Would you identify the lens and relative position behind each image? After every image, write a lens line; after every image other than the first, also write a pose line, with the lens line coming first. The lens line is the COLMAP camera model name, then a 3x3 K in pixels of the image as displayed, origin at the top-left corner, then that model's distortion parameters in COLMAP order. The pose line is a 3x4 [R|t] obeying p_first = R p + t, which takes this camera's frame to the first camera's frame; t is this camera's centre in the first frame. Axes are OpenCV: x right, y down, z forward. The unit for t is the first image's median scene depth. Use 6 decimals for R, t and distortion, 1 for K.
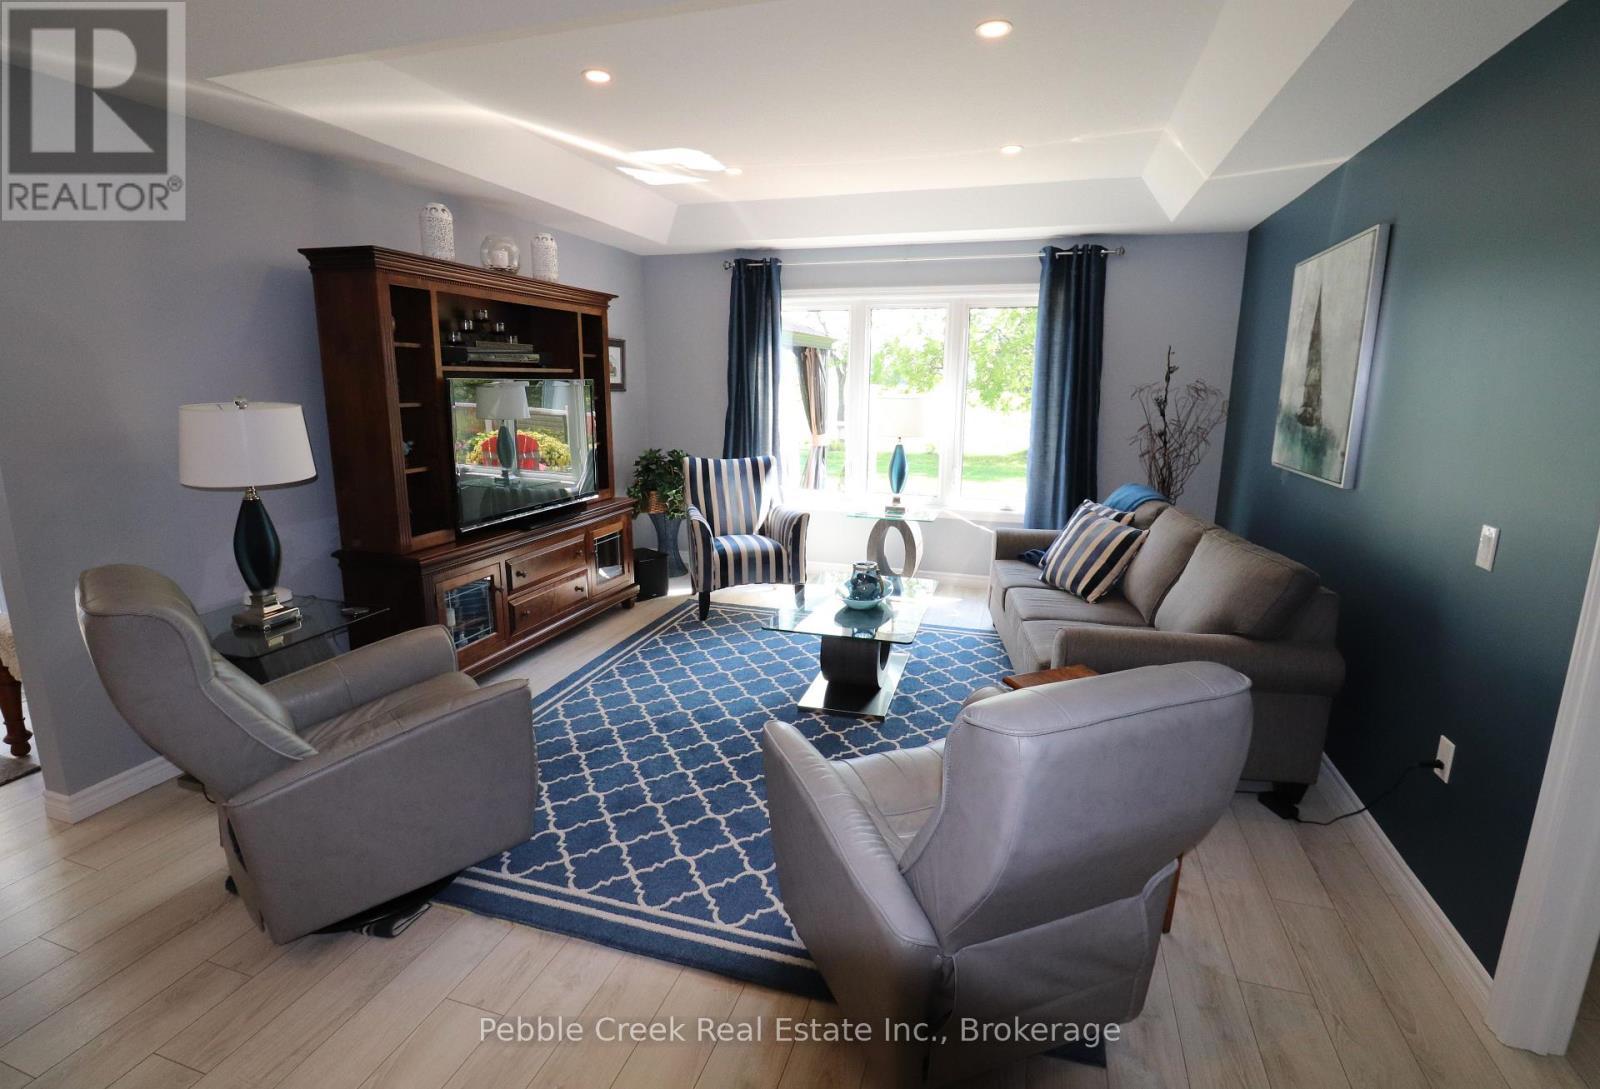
lens RADIAL K [[778.1, 0, 800.0], [0, 778.1, 544.5], [0, 0, 1]] dist [-0.002983, -0.000513]
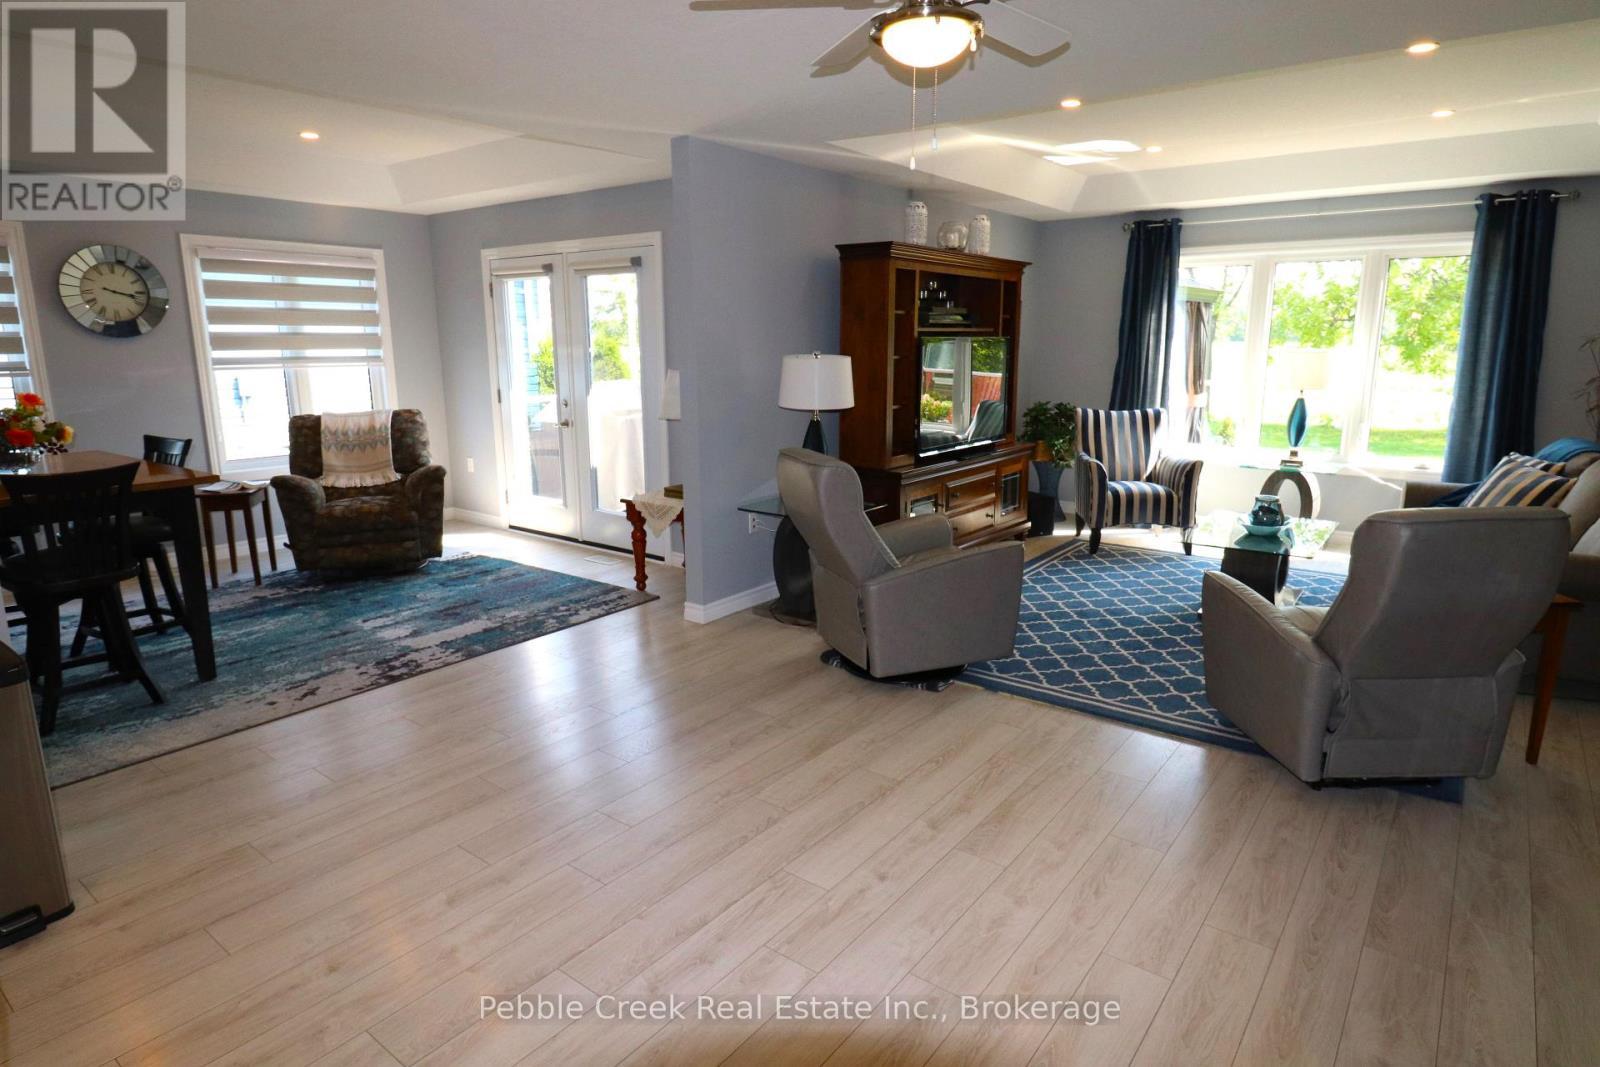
lens RADIAL K [[915.9, 0, 800.0], [0, 915.9, 533.5], [0, 0, 1]] dist [-0.005159, -0.003885]
pose [[0.938899, 0.057622, -0.339336, -0.077659], [-0.057828, 0.998281, 0.009514, 0.081882], [0.339301, 0.010691, 0.940617, -0.370478]]
